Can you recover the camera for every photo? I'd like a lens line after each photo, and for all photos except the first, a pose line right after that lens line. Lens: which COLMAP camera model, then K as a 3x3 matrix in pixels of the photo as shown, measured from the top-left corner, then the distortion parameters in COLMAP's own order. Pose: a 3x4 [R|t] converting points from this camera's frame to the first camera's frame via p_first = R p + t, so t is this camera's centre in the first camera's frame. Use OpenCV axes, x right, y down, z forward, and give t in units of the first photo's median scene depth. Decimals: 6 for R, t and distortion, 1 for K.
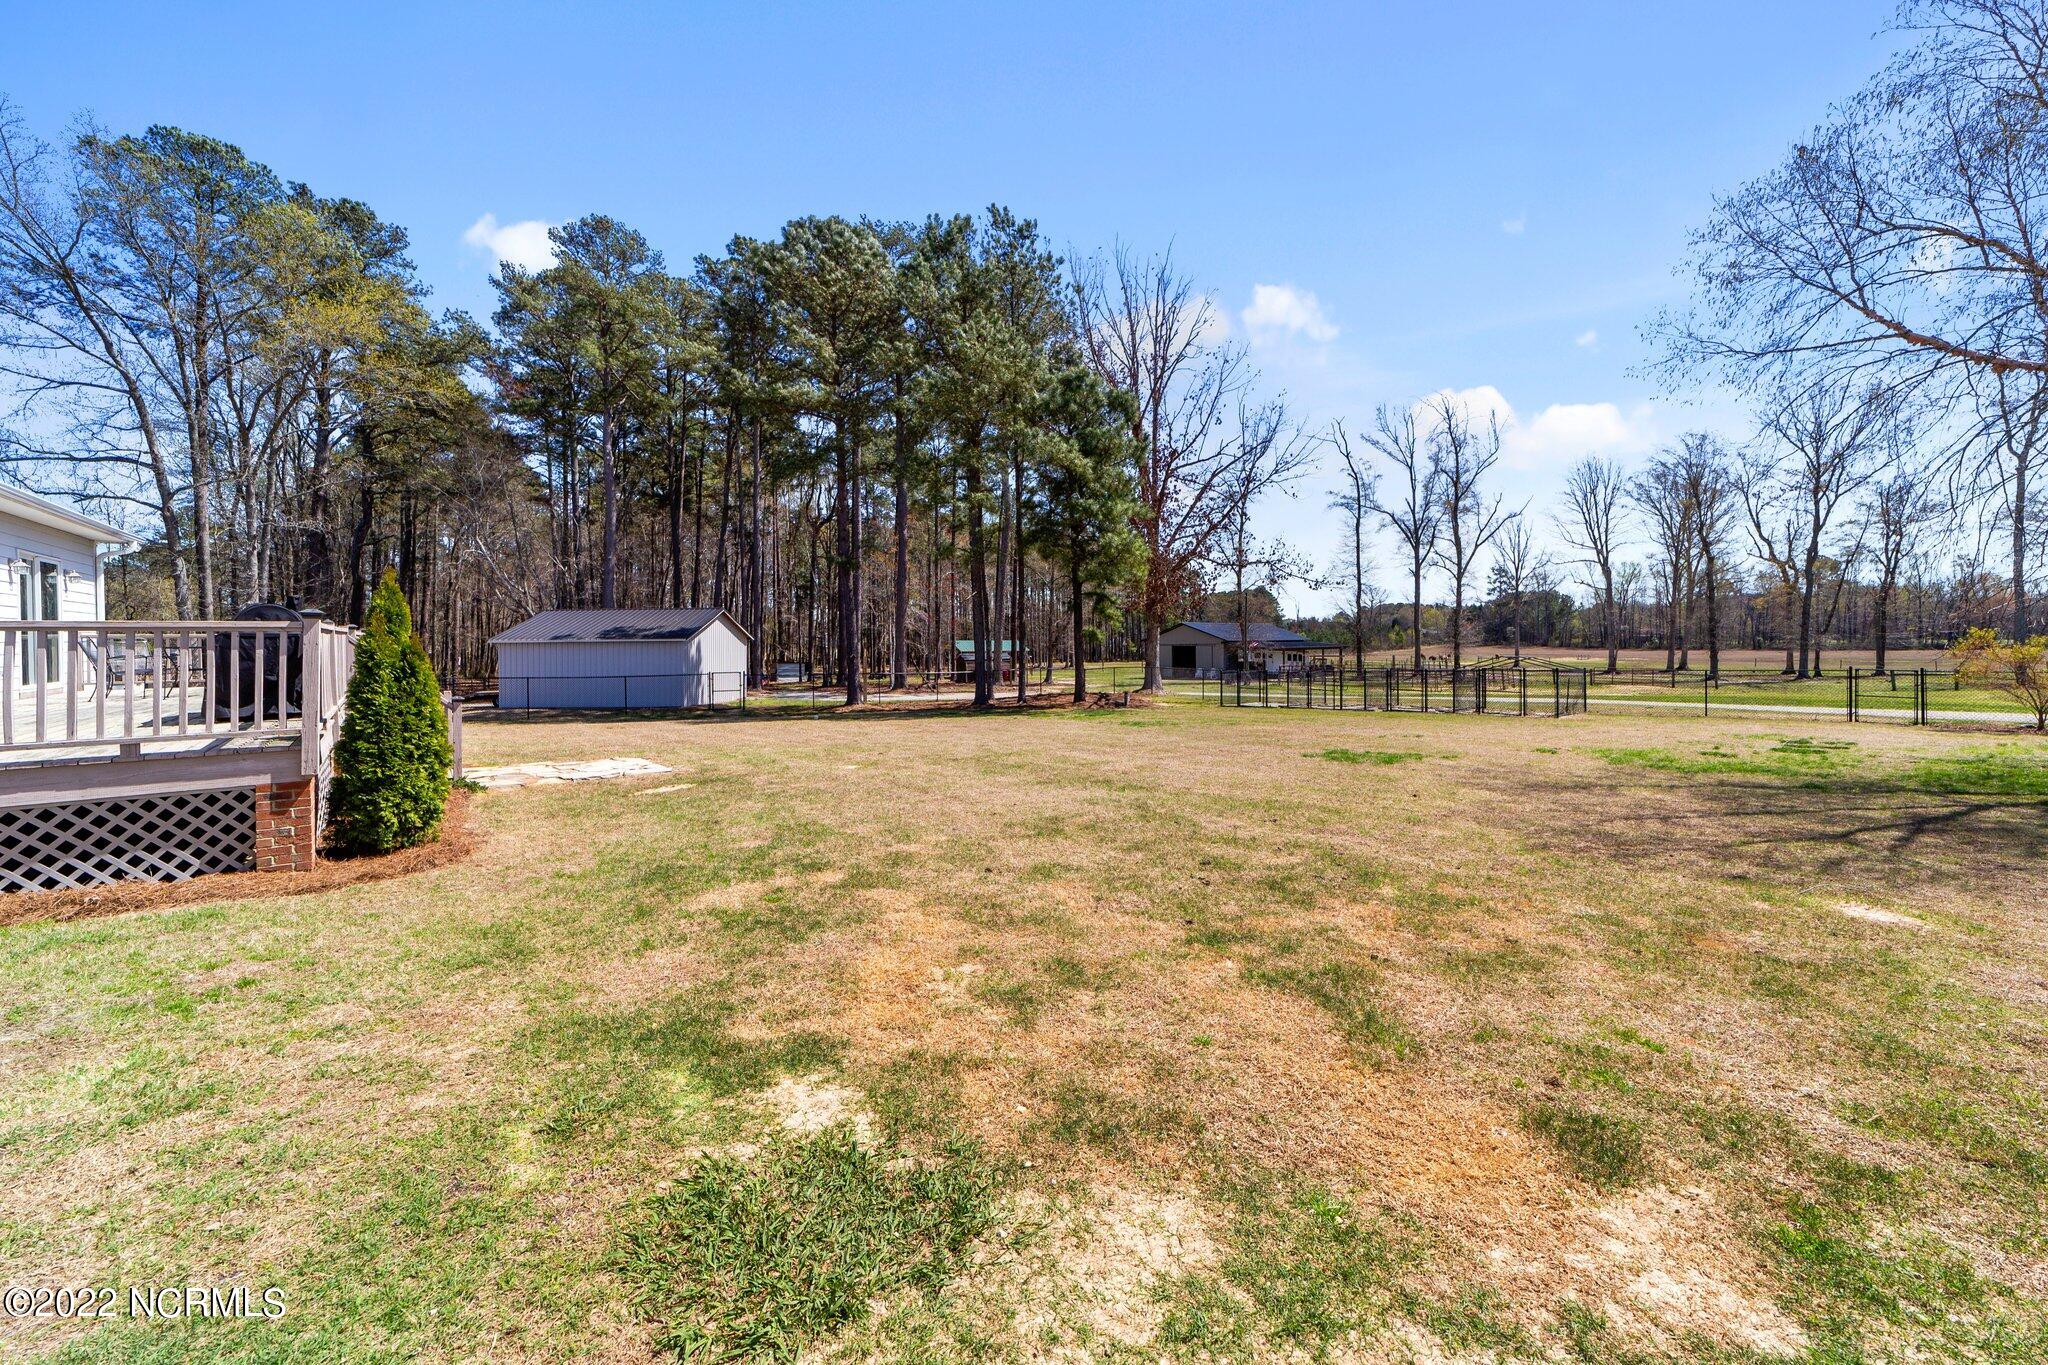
lens RADIAL K [[791.3, 0, 1021.0], [0, 791.3, 664.8], [0, 0, 1]] dist [-0.001312, -0.000257]
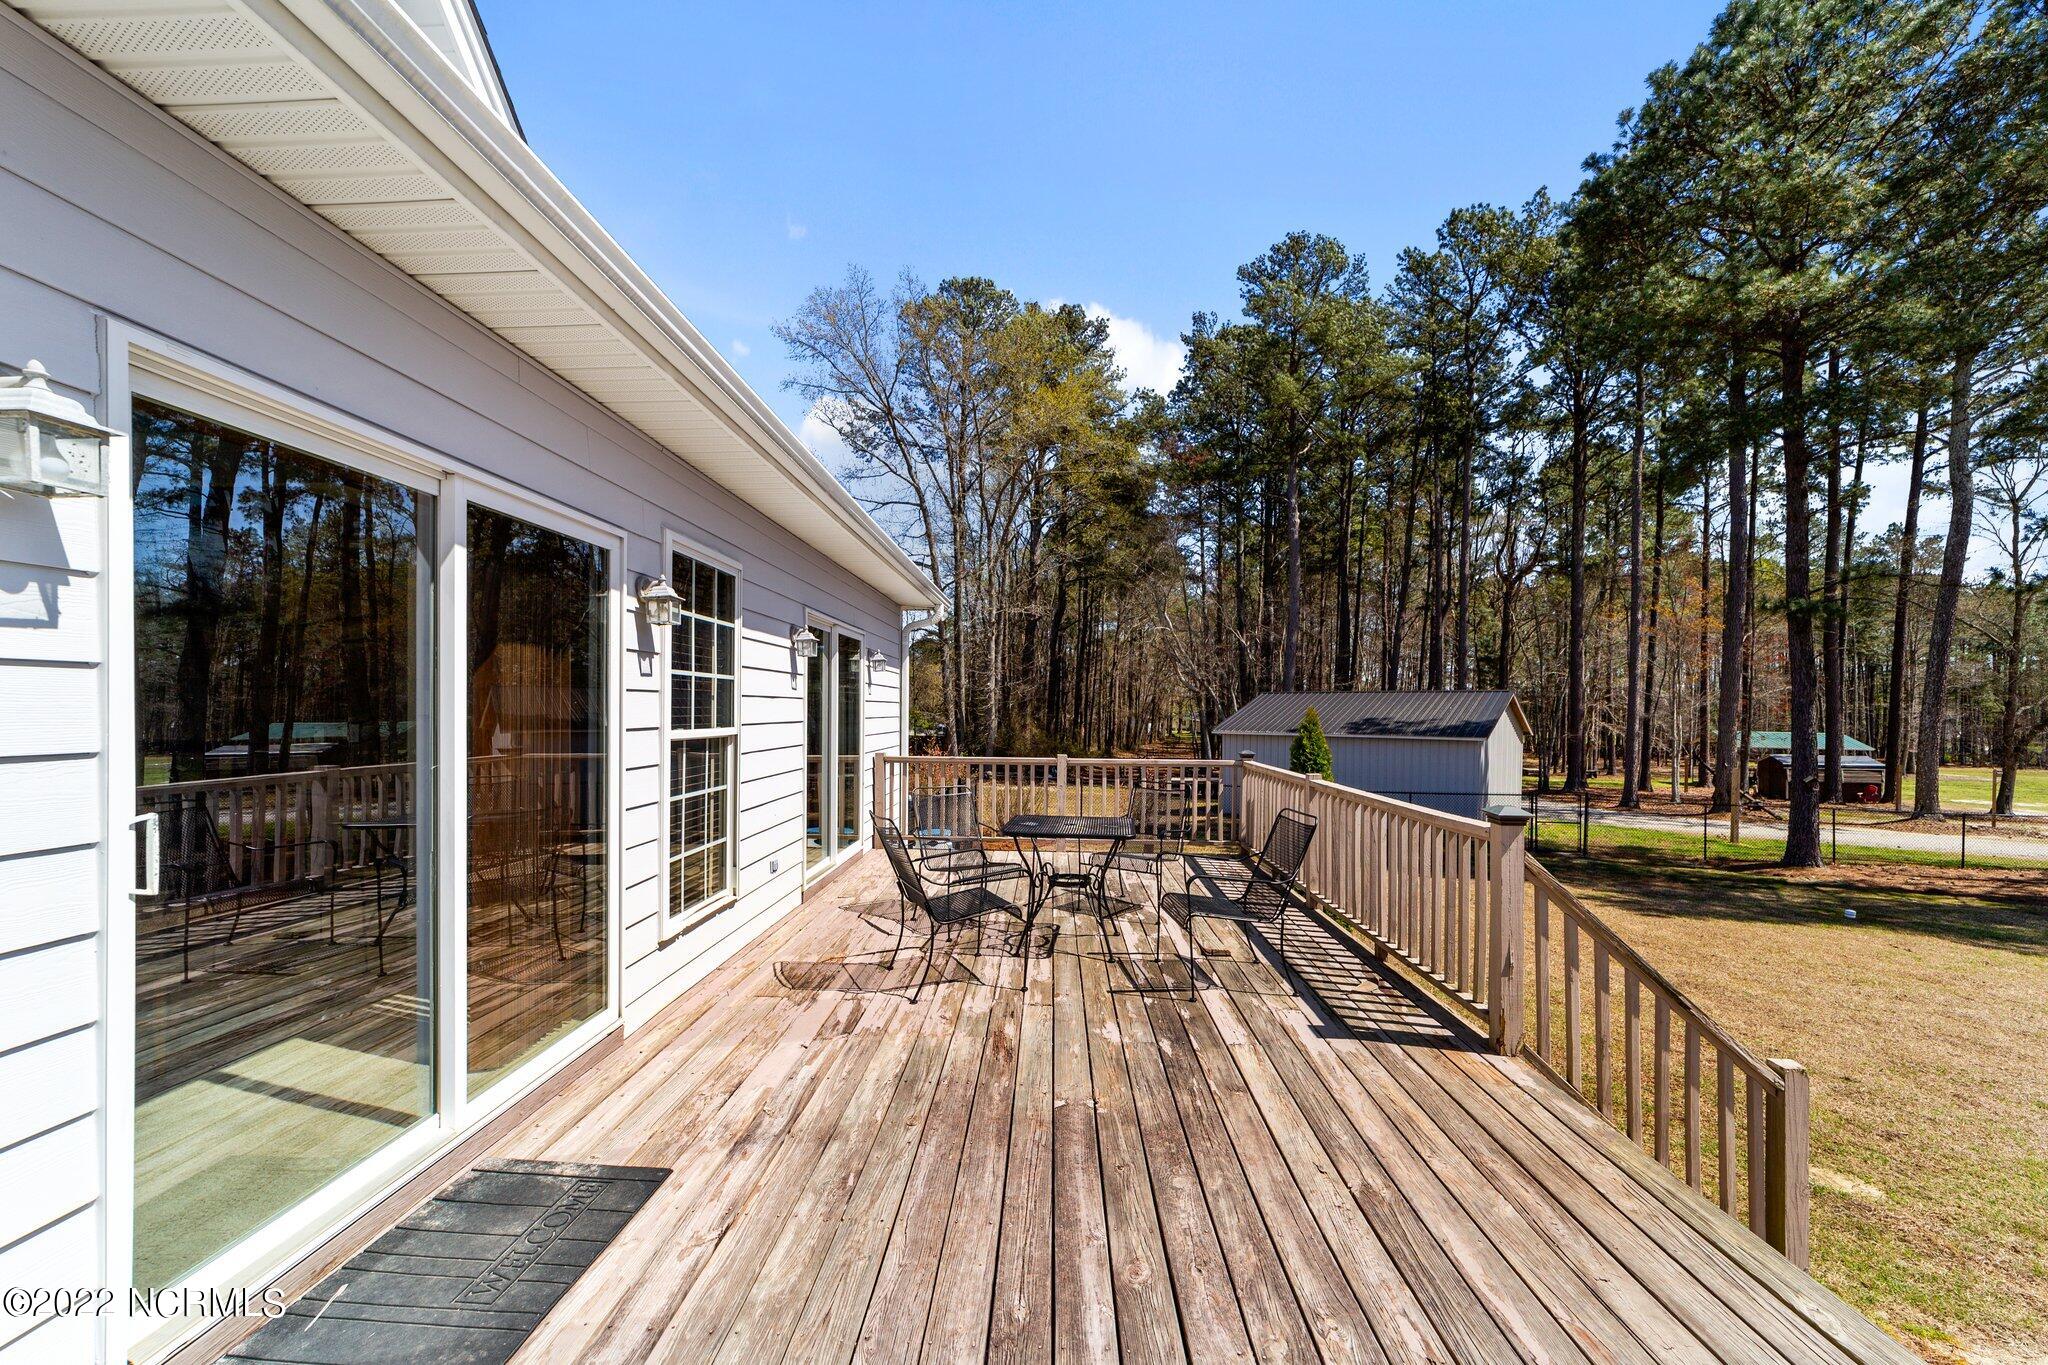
lens RADIAL K [[781.6, 0, 1015.4], [0, 781.6, 714.9], [0, 0, 1]] dist [-0.000554, -0.000060]
pose [[0.760091, 0.019459, -0.649525, -0.175304], [-0.037911, 0.999177, -0.014430, -0.015780], [0.648710, 0.035592, 0.760203, 0.147377]]
